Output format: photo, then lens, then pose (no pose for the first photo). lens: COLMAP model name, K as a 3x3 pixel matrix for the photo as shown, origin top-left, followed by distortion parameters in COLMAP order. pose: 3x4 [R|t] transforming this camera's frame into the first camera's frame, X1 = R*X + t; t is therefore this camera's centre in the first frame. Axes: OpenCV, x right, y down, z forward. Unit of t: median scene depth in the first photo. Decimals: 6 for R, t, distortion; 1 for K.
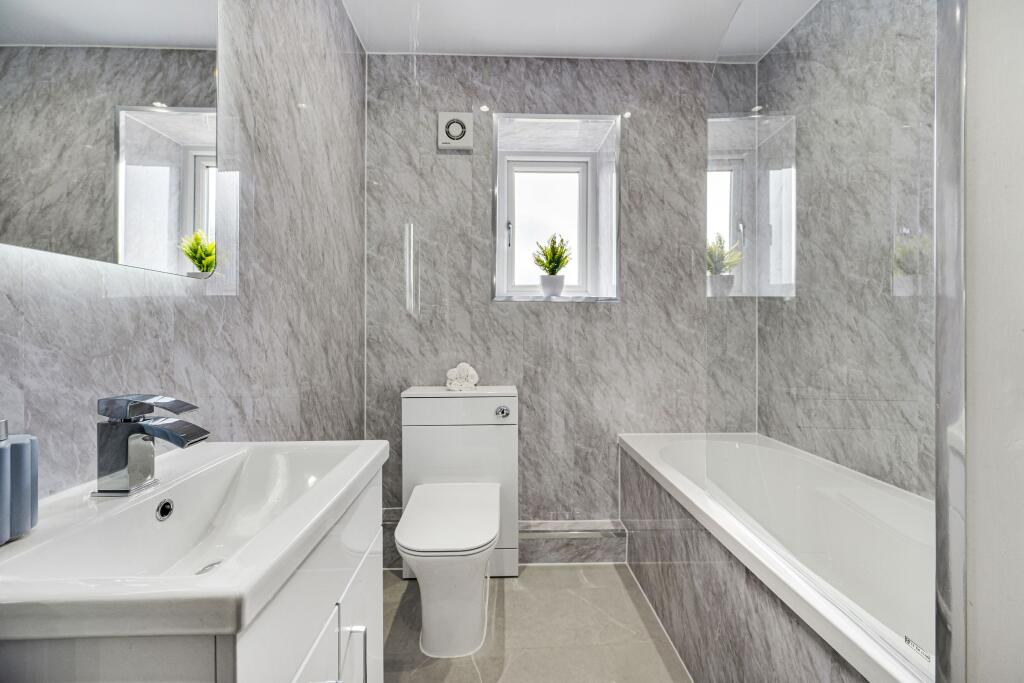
lens RADIAL K [[406.9, 0, 513.1], [0, 406.9, 325.5], [0, 0, 1]] dist [-0.000308, -0.000057]
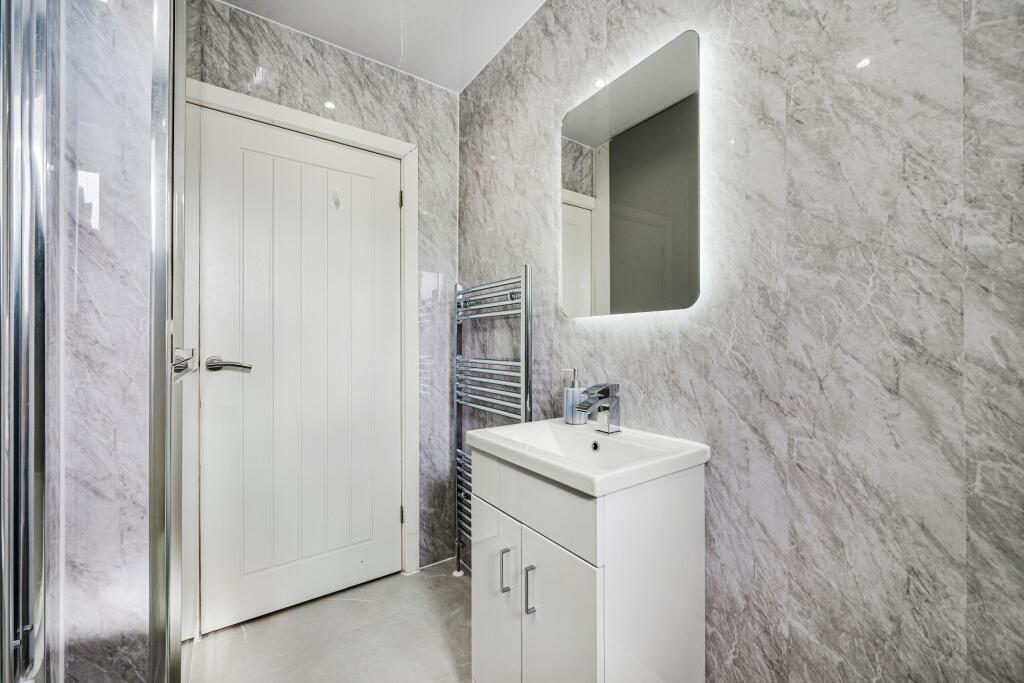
lens RADIAL K [[405.4, 0, 512.0], [0, 405.4, 341.5], [0, 0, 1]] dist [-0.001382, -0.000225]
pose [[-0.837912, -0.002014, -0.545802, 0.353986], [0.008281, 0.999831, -0.016401, 0.001677], [0.545743, -0.018262, -0.837753, 1.773336]]
